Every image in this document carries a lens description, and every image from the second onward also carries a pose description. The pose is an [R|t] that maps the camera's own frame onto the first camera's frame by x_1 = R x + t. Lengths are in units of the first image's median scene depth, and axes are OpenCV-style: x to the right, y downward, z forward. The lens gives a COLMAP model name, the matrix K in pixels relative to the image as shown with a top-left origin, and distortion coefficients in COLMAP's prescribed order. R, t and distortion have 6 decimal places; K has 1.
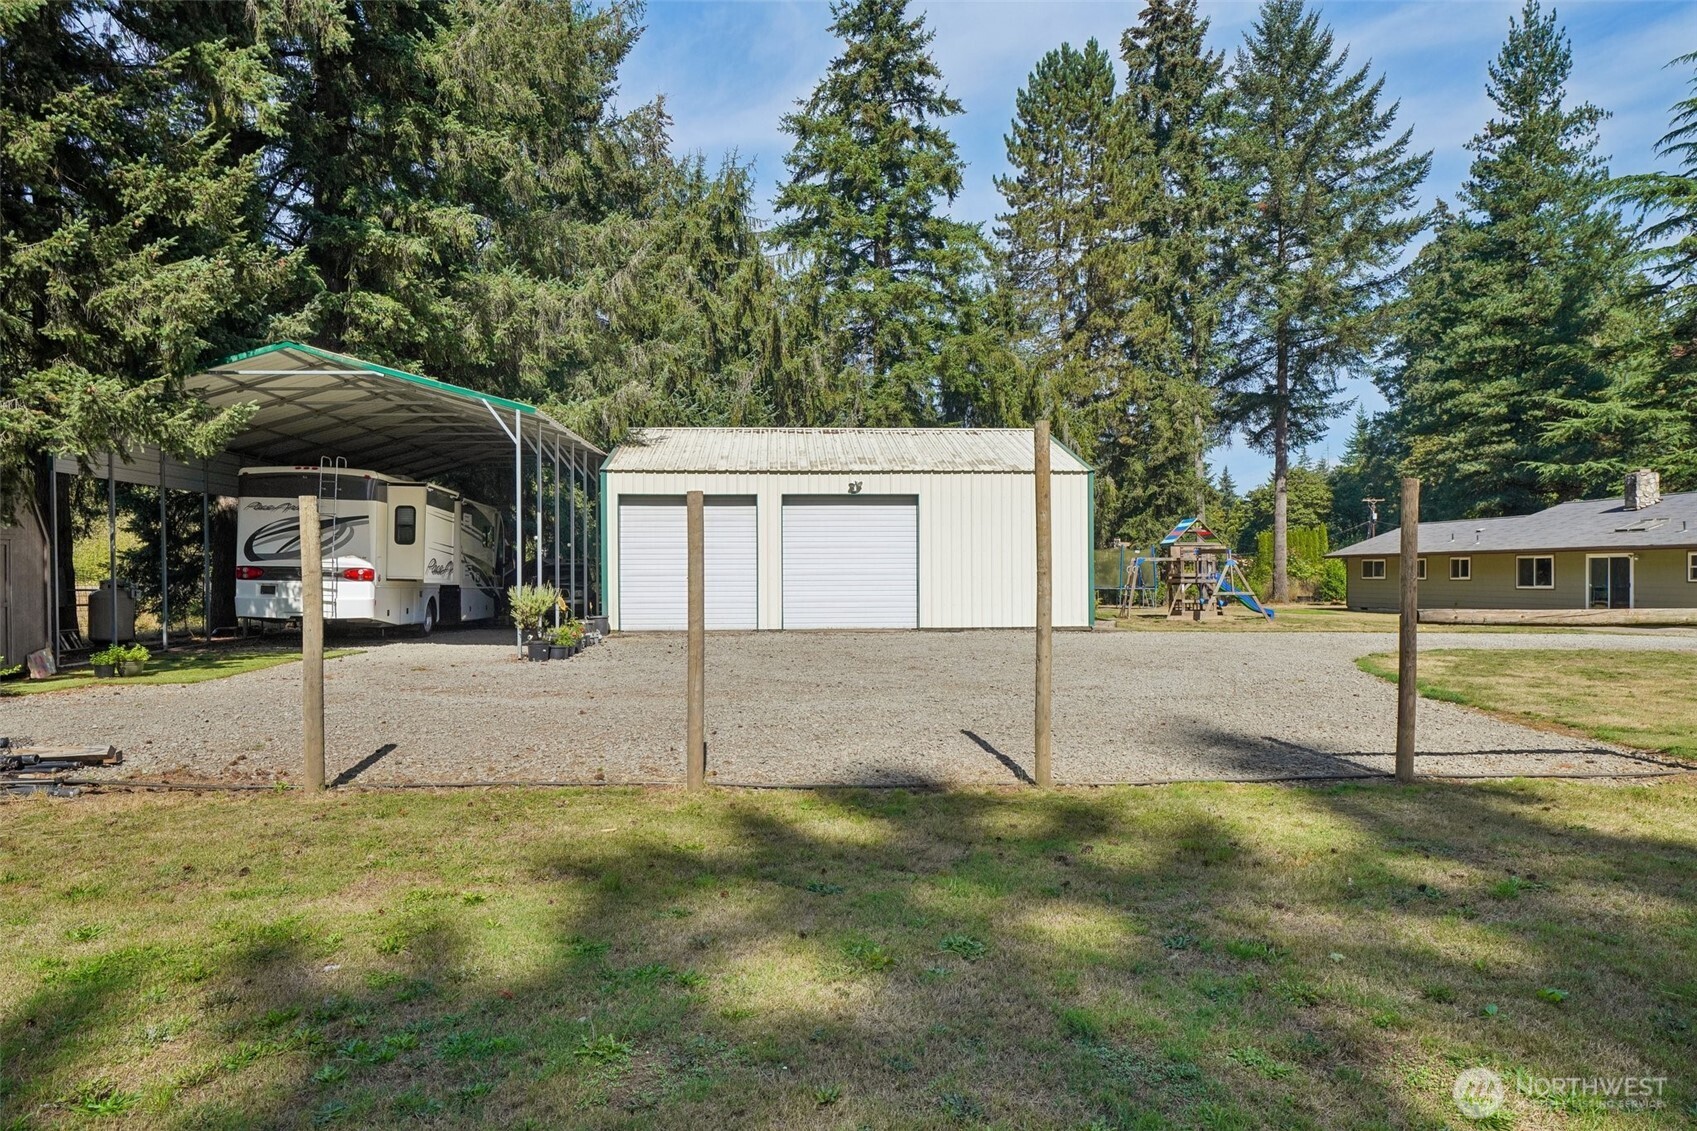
lens RADIAL K [[1124.0, 0, 847.3], [0, 1124.0, 568.0], [0, 0, 1]] dist [-0.000605, 0.001300]
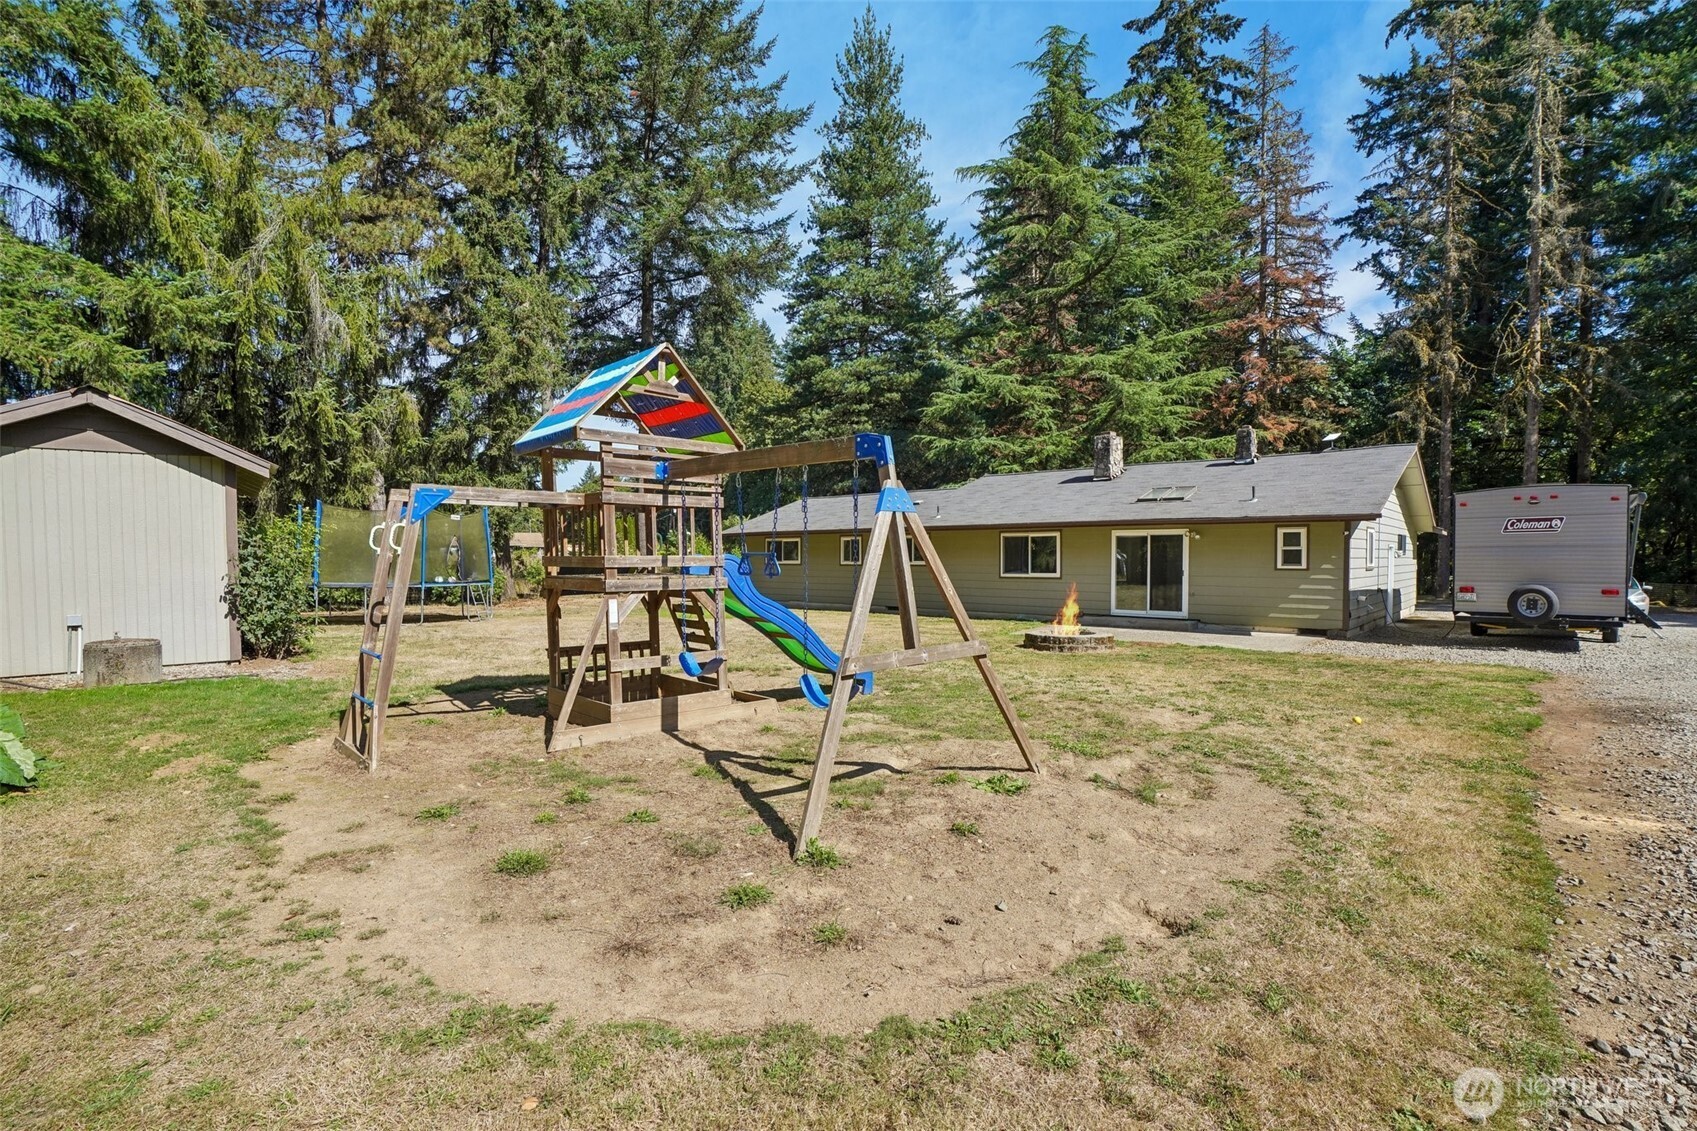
lens RADIAL K [[786.8, 0, 847.7], [0, 786.8, 560.8], [0, 0, 1]] dist [-0.031436, -0.000108]
pose [[0.762629, -0.002180, 0.646833, 0.137335], [-0.004523, 0.999952, 0.008703, 0.002443], [-0.646821, -0.009563, 0.762582, 0.509089]]
